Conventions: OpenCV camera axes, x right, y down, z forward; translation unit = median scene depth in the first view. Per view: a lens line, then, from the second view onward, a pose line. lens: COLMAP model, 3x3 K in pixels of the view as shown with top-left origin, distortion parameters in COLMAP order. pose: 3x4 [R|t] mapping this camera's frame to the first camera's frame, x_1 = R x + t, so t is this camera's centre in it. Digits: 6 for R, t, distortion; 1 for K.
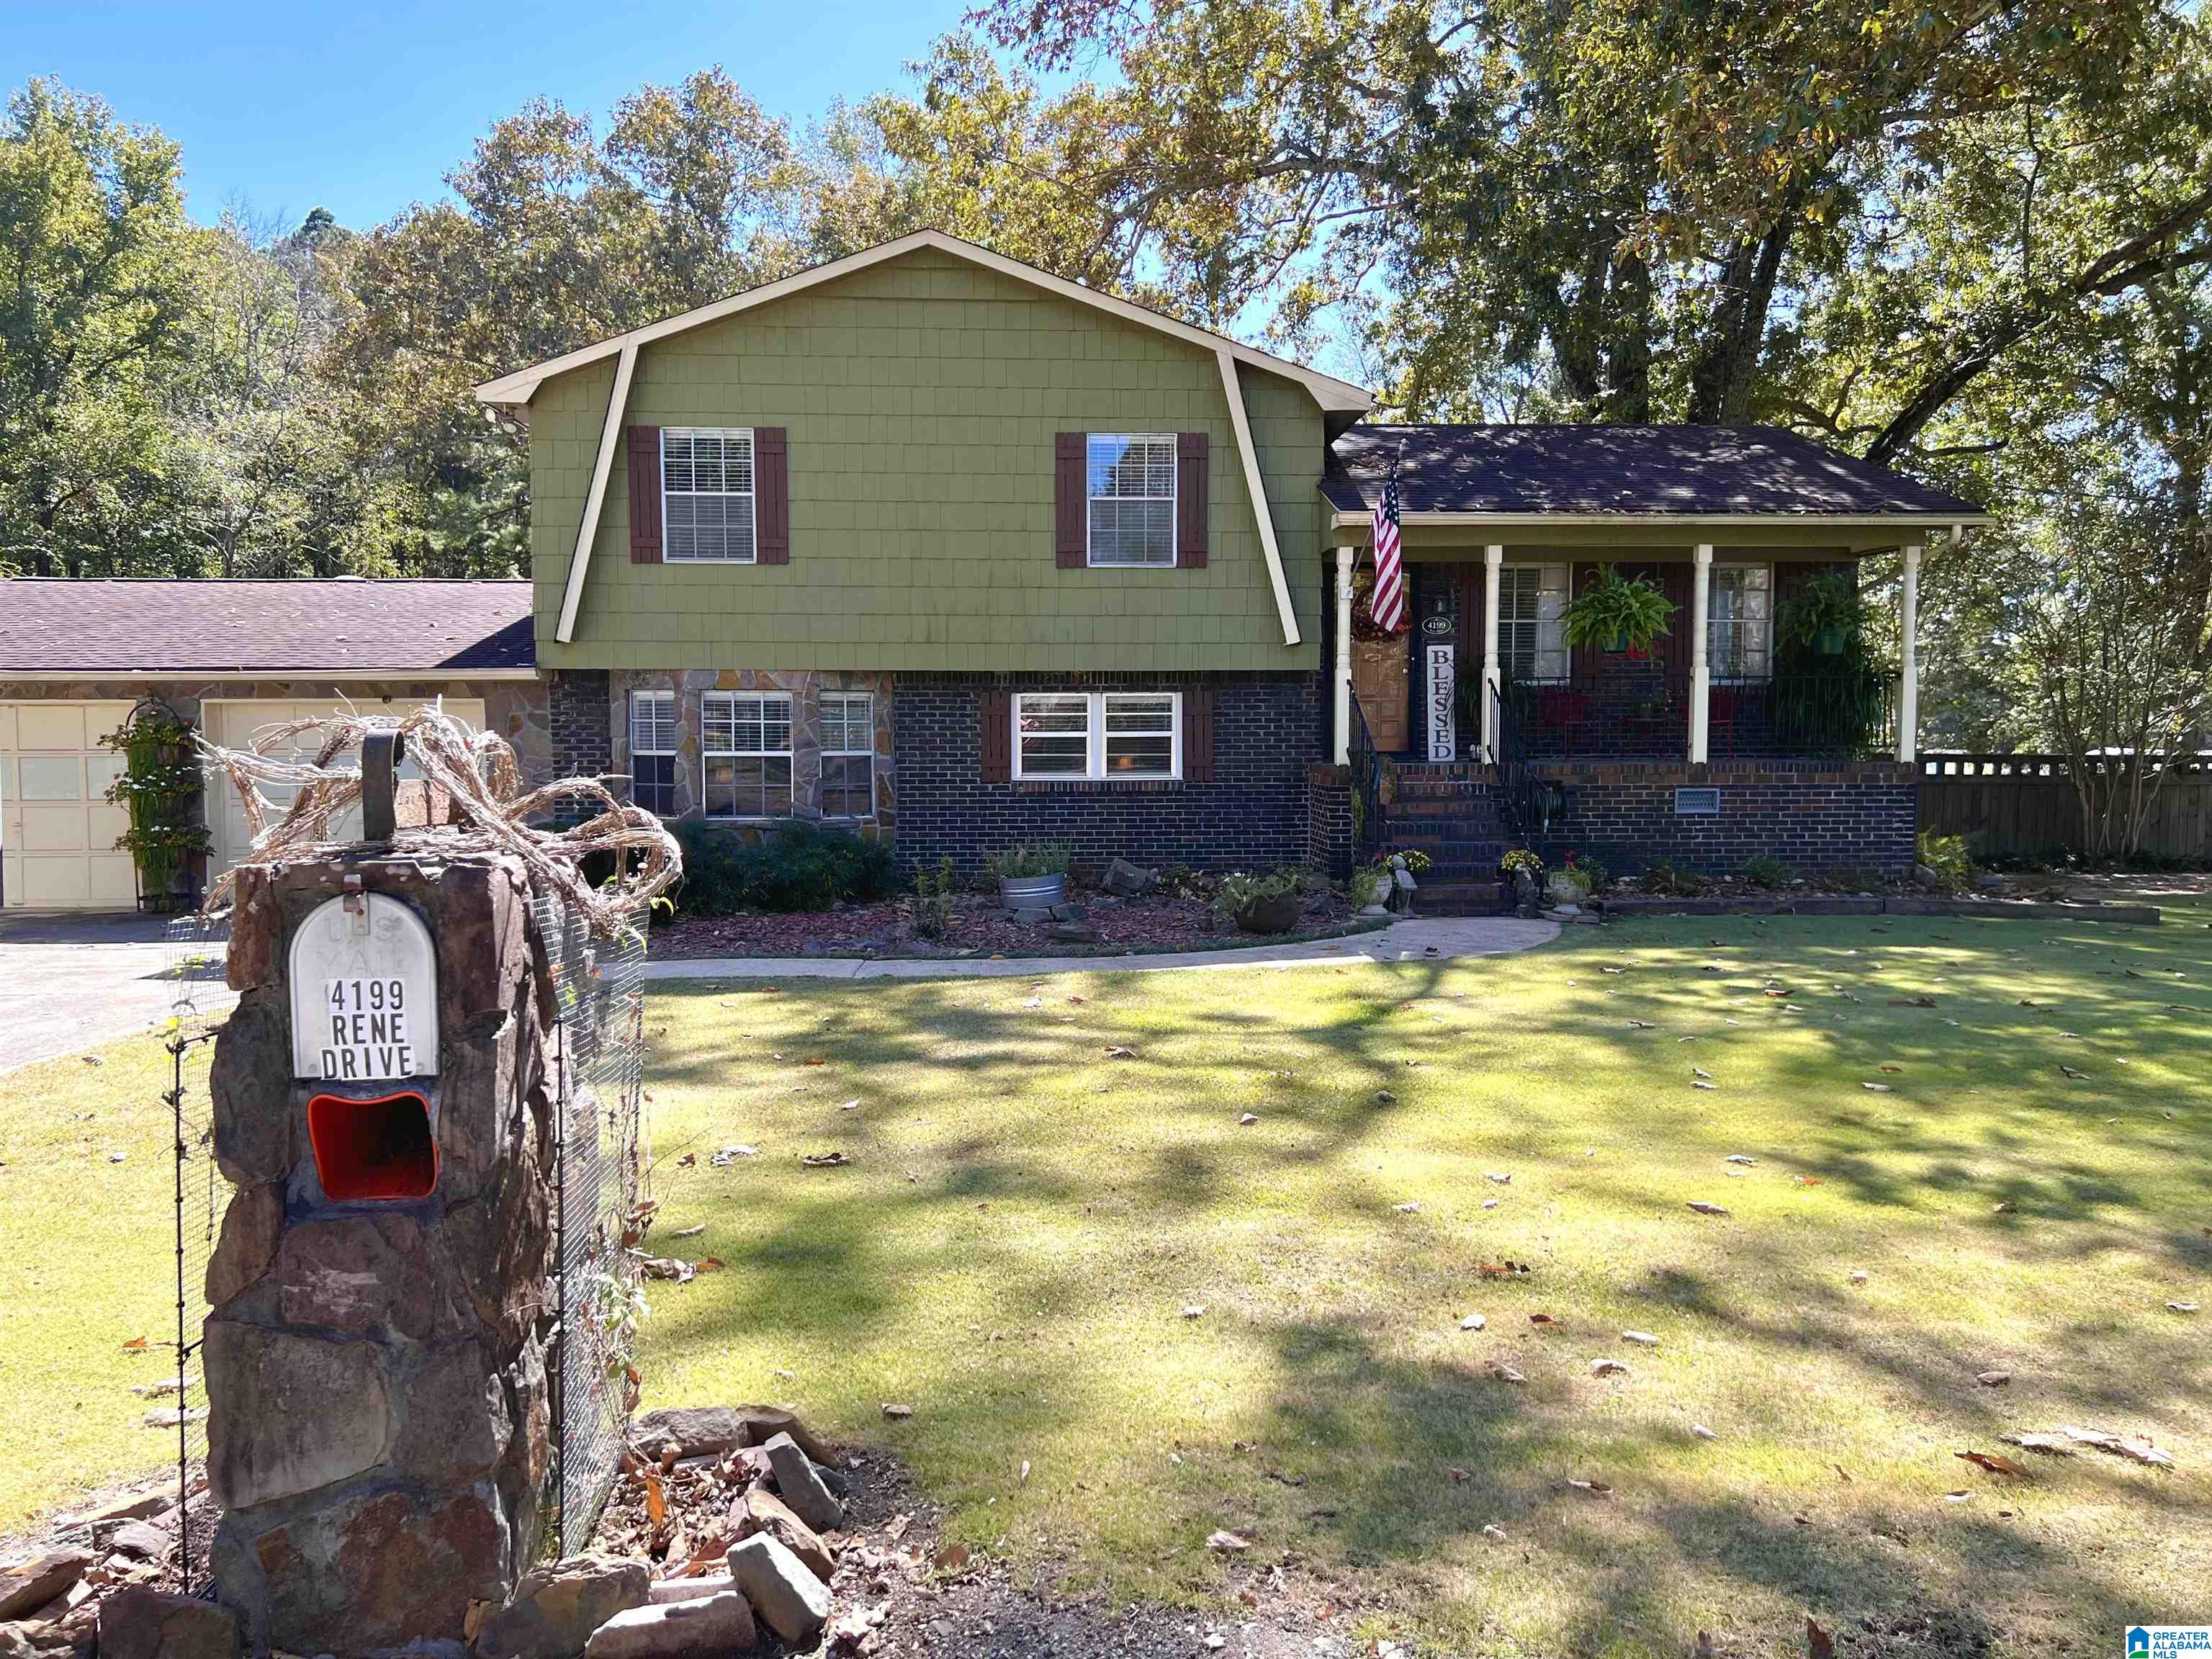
lens RADIAL K [[1699.0, 0, 1058.7], [0, 1699.0, 836.1], [0, 0, 1]] dist [0.078018, 0.000734]
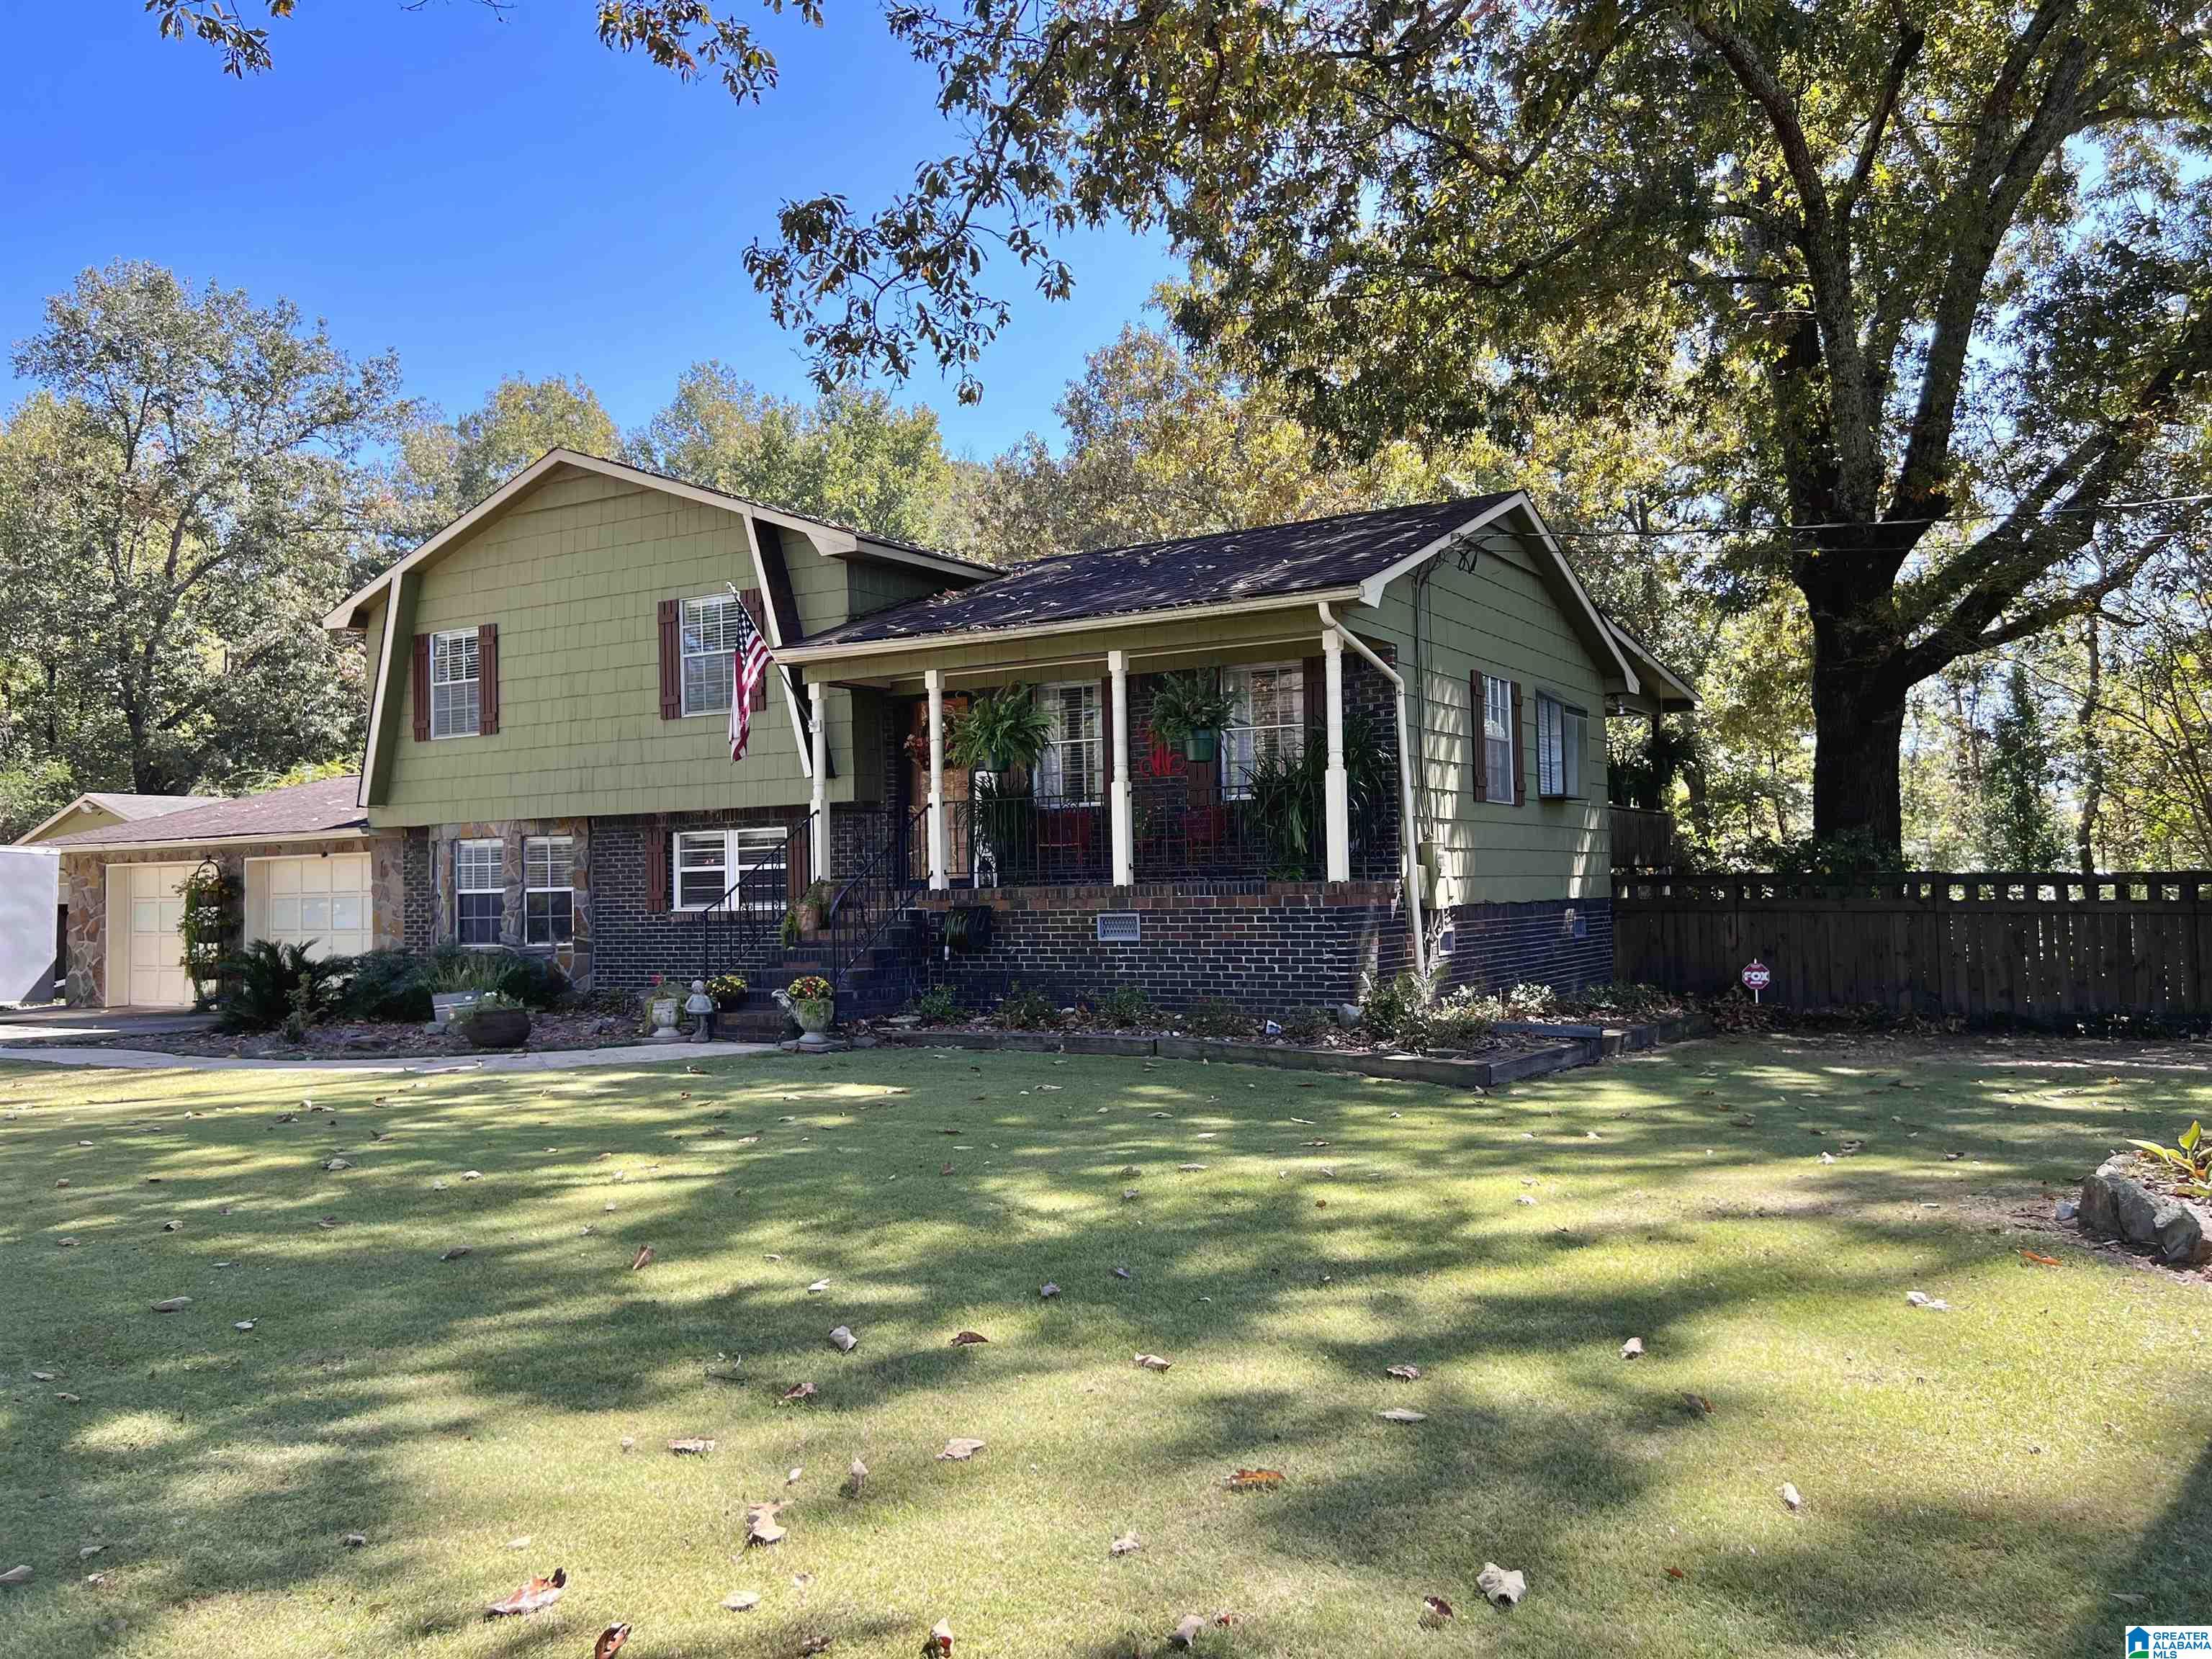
lens RADIAL K [[1699.0, 0, 1058.7], [0, 1699.0, 836.1], [0, 0, 1]] dist [0.078018, 0.000734]
pose [[0.822778, -0.033295, -0.567386, 0.842058], [-0.014935, 0.996671, -0.080144, 0.003897], [0.568166, 0.074415, 0.819542, 0.234851]]
